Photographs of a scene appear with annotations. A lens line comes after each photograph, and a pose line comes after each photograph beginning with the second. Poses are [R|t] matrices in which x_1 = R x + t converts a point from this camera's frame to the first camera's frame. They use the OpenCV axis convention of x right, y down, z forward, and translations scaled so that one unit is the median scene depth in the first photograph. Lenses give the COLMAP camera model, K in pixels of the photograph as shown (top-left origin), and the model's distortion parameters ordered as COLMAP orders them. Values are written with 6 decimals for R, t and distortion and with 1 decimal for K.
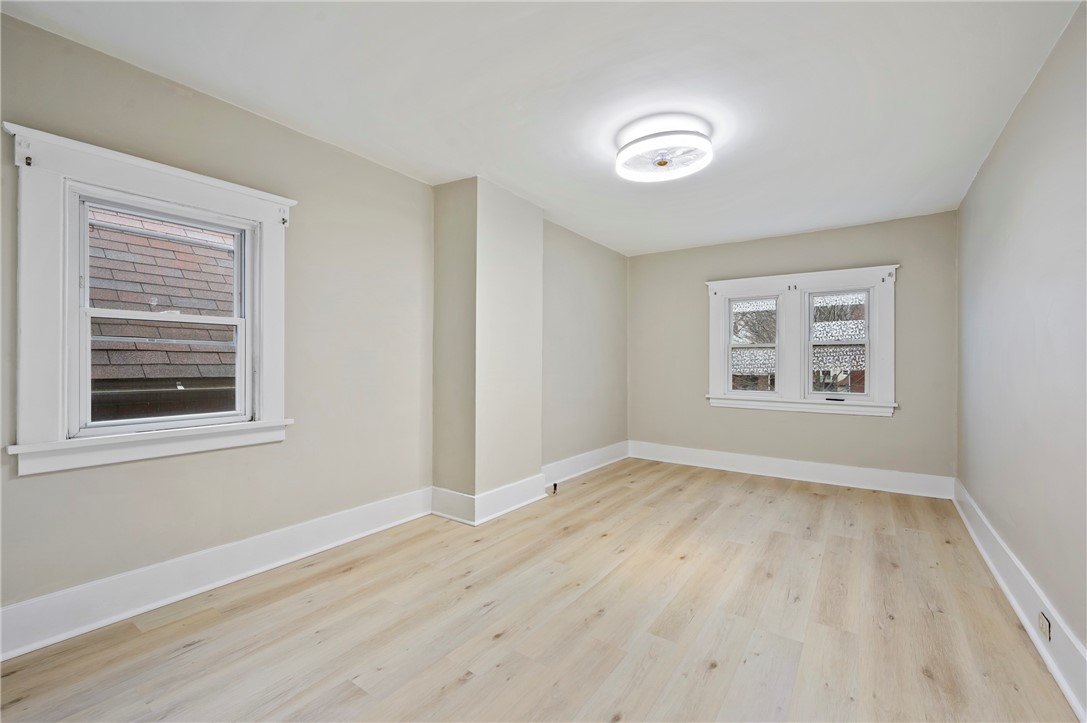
lens RADIAL K [[468.8, 0, 546.4], [0, 468.8, 352.4], [0, 0, 1]] dist [-0.001921, 0.000630]
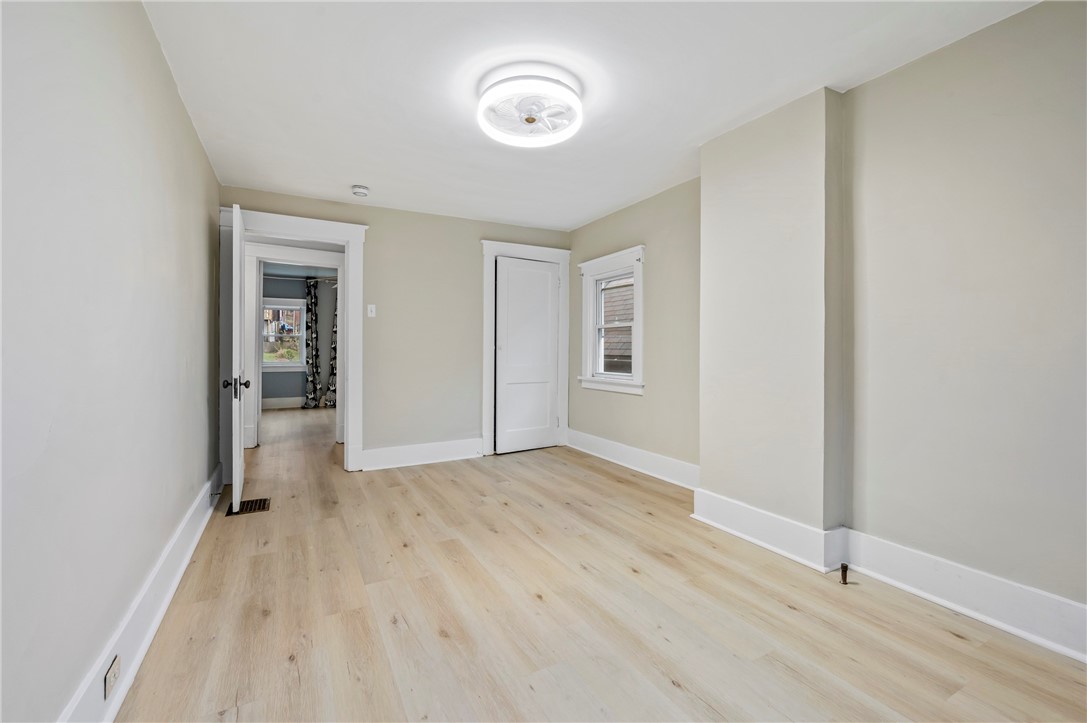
lens RADIAL K [[468.8, 0, 546.4], [0, 468.8, 352.4], [0, 0, 1]] dist [-0.001921, 0.000630]
pose [[-0.451942, 0.003059, -0.892042, 1.080881], [0.013903, 0.999897, -0.003615, 0.042514], [0.891939, -0.014036, -0.451938, 1.515802]]
